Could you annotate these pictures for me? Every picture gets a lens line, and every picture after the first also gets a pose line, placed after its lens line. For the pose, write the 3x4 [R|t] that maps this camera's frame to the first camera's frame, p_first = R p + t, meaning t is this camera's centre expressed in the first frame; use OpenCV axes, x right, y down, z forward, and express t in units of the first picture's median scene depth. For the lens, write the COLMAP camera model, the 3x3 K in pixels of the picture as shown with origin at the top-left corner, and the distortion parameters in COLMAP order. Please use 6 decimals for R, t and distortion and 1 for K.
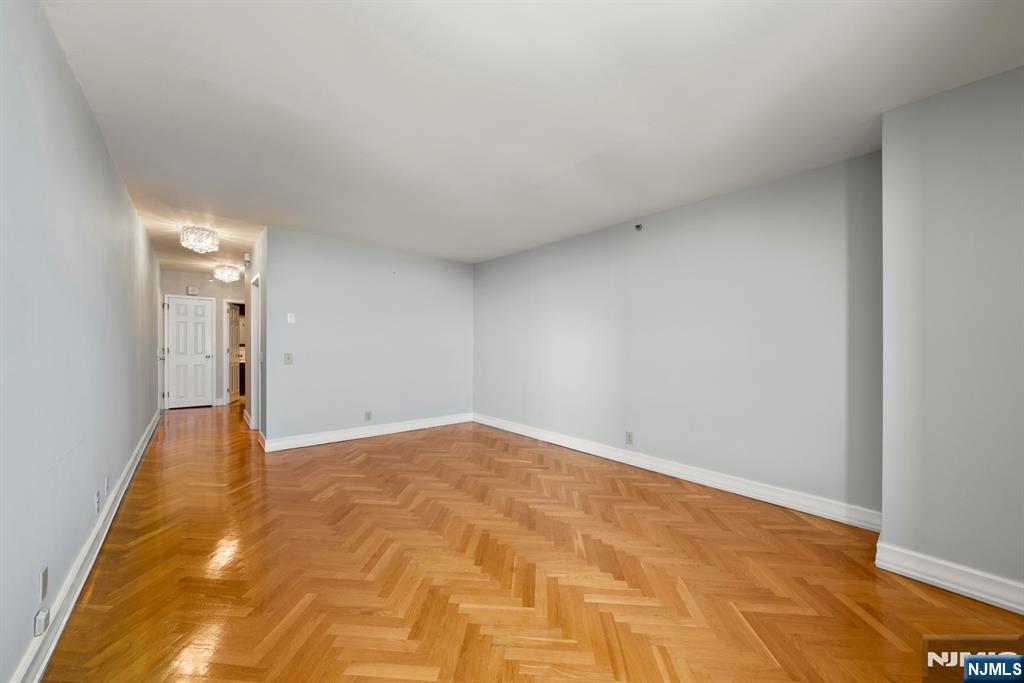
lens RADIAL K [[373.0, 0, 508.1], [0, 373.0, 343.2], [0, 0, 1]] dist [-0.011011, -0.000290]
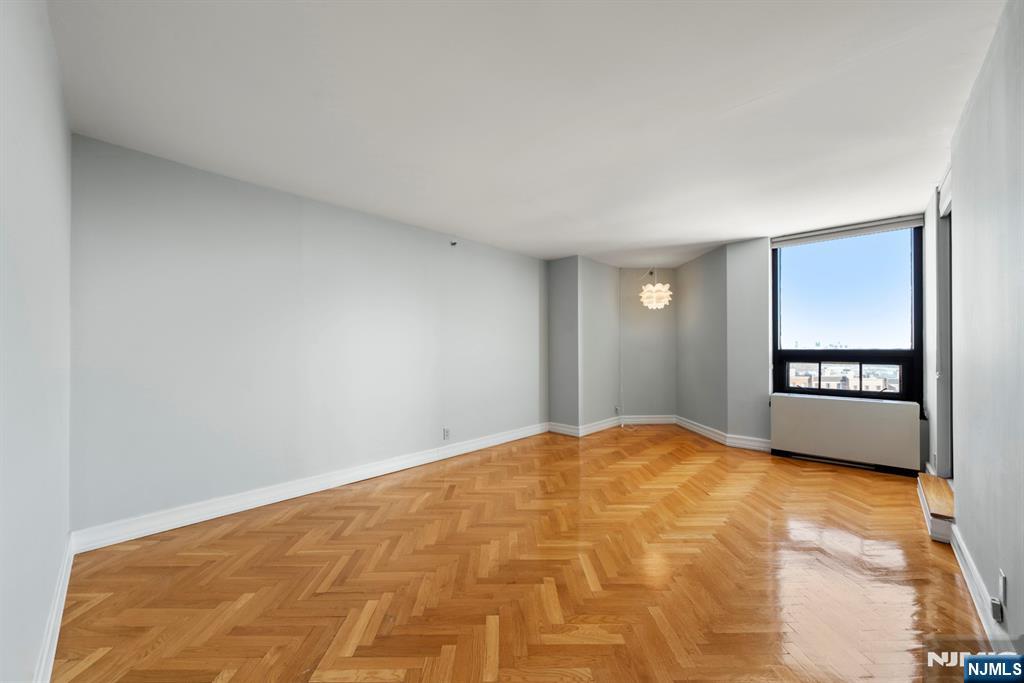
lens RADIAL K [[373.0, 0, 511.1], [0, 373.0, 345.9], [0, 0, 1]] dist [-0.011011, -0.000290]
pose [[-0.091225, 0.000979, 0.995830, -0.913919], [-0.001823, 0.999998, -0.001150, -0.005818], [-0.995829, -0.001920, -0.091223, 1.053663]]
